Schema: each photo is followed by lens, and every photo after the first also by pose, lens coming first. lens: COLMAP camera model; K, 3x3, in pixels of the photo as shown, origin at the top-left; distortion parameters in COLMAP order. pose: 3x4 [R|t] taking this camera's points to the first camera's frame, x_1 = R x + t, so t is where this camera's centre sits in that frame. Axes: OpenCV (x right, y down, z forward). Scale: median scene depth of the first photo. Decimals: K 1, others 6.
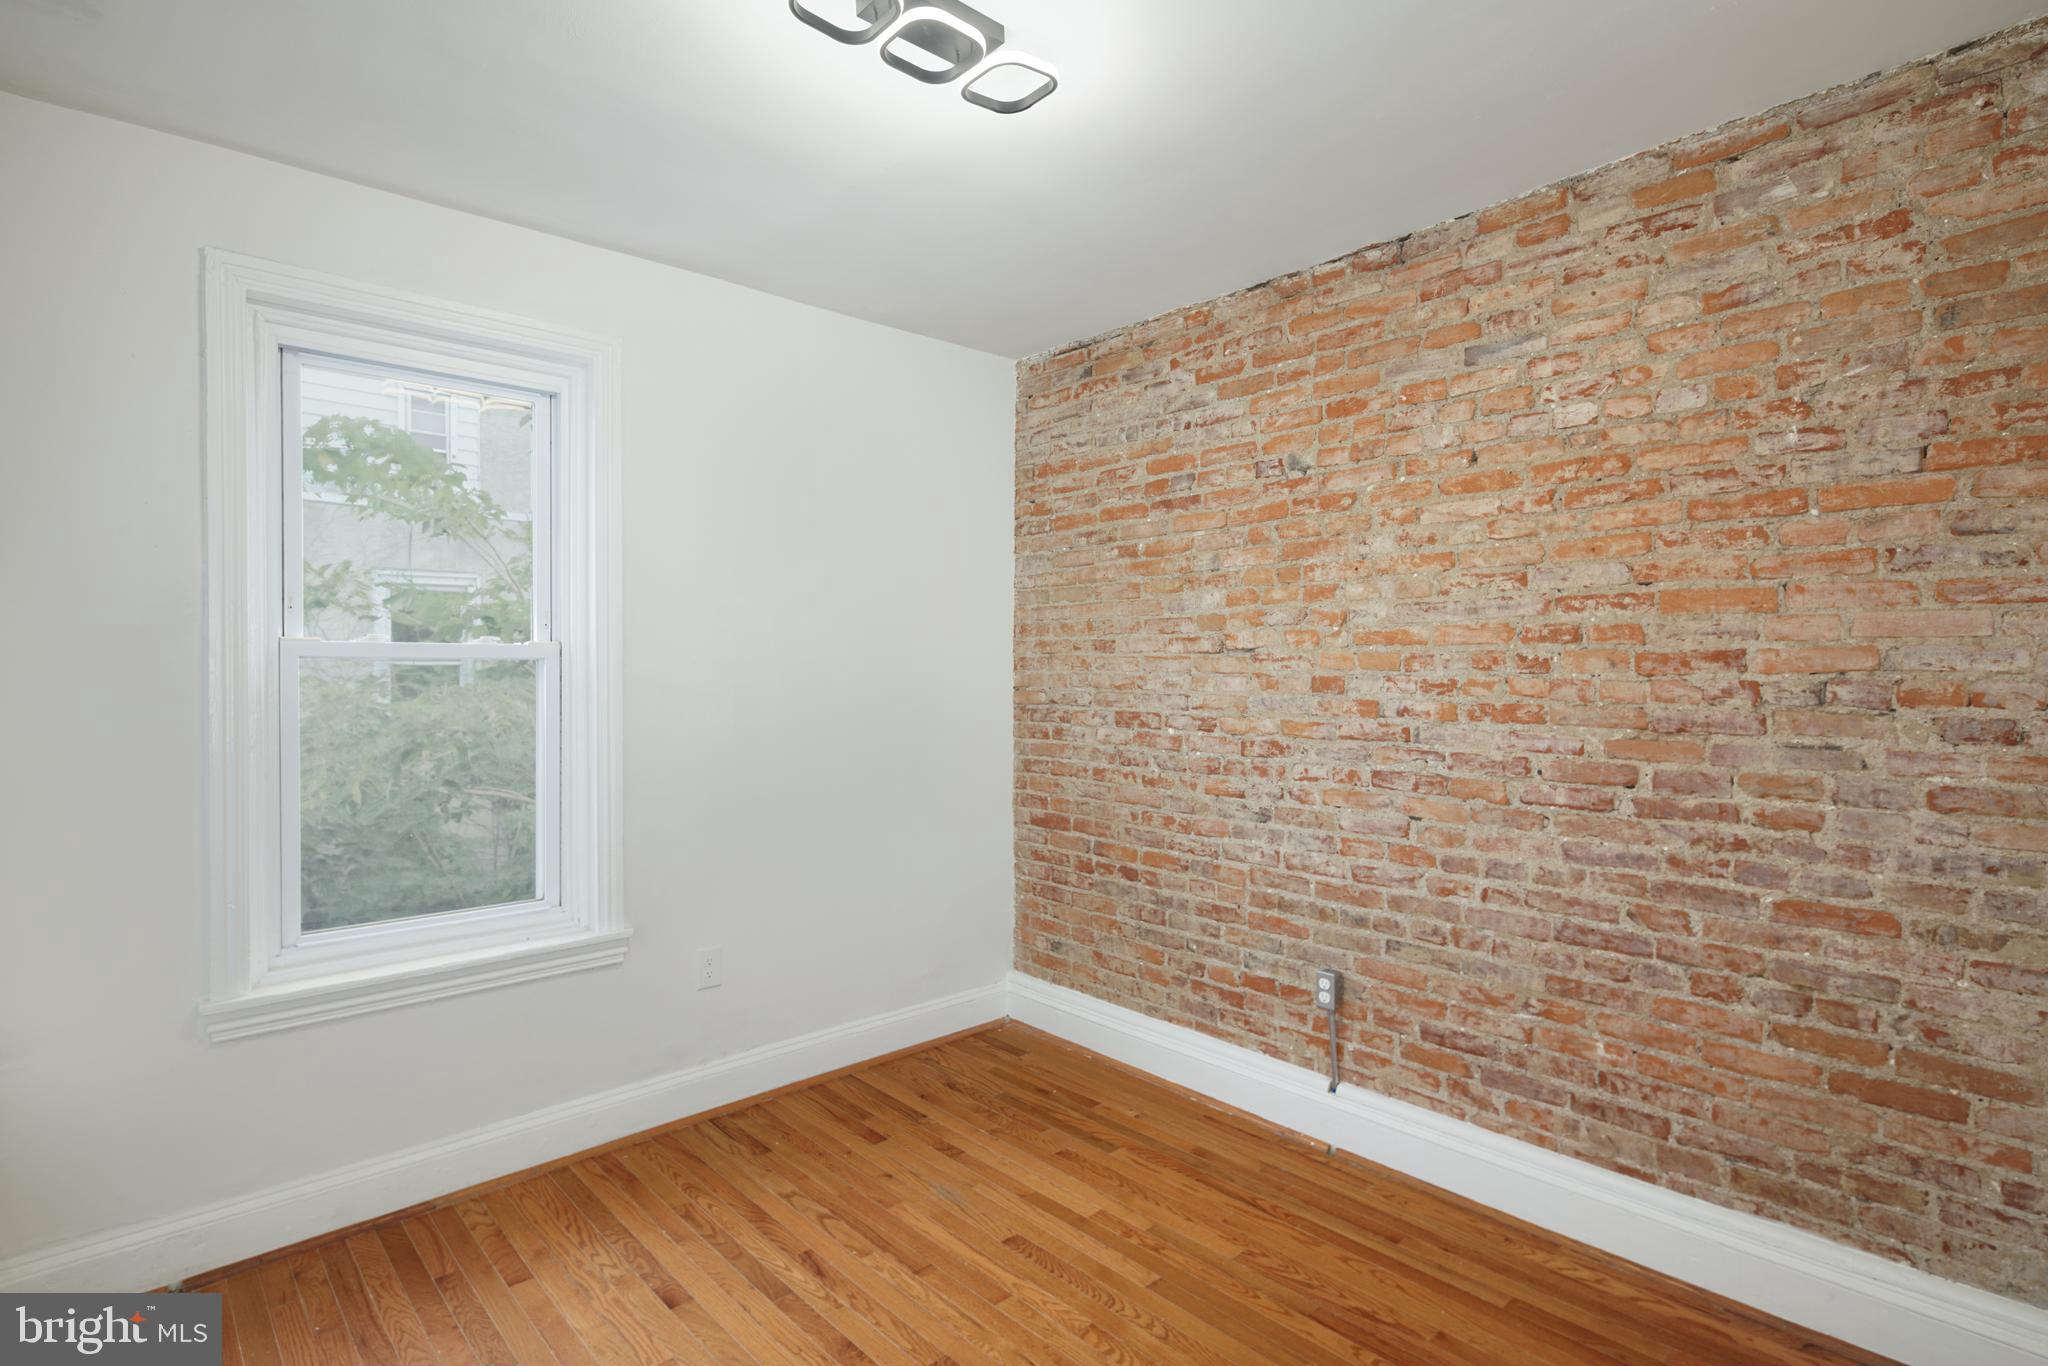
lens RADIAL K [[1005.2, 0, 1021.8], [0, 1005.2, 665.2], [0, 0, 1]] dist [0.002588, -0.001252]
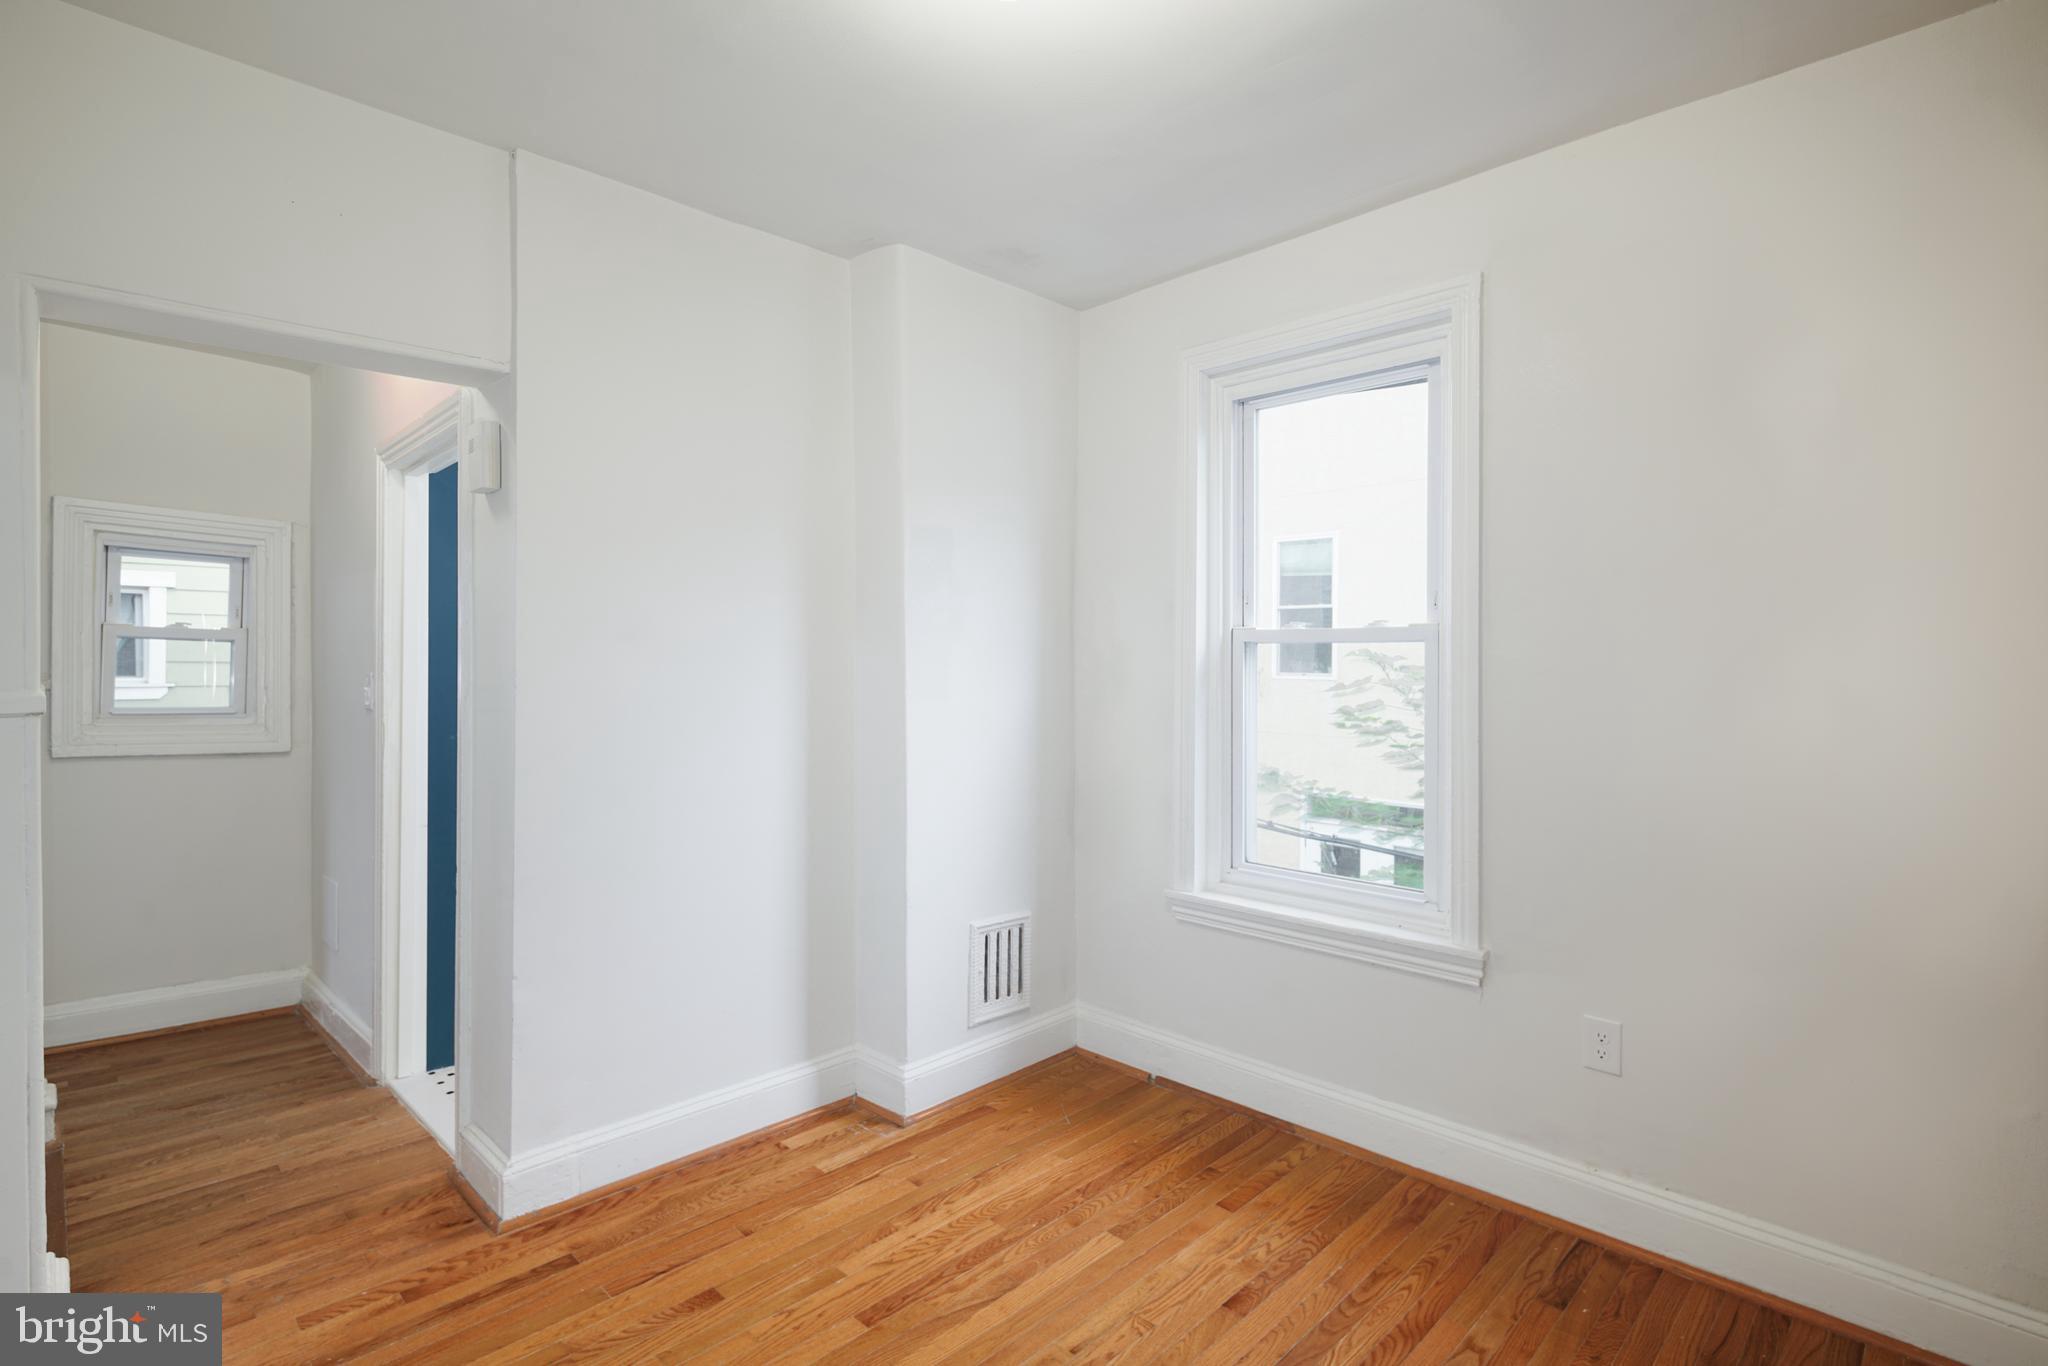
lens RADIAL K [[1005.2, 0, 1021.8], [0, 1005.2, 665.2], [0, 0, 1]] dist [0.002588, -0.001252]
pose [[0.043065, 0.006089, -0.999054, 0.527087], [-0.001929, 0.999980, 0.006011, 0.013341], [0.999070, 0.001668, 0.043076, 0.658529]]
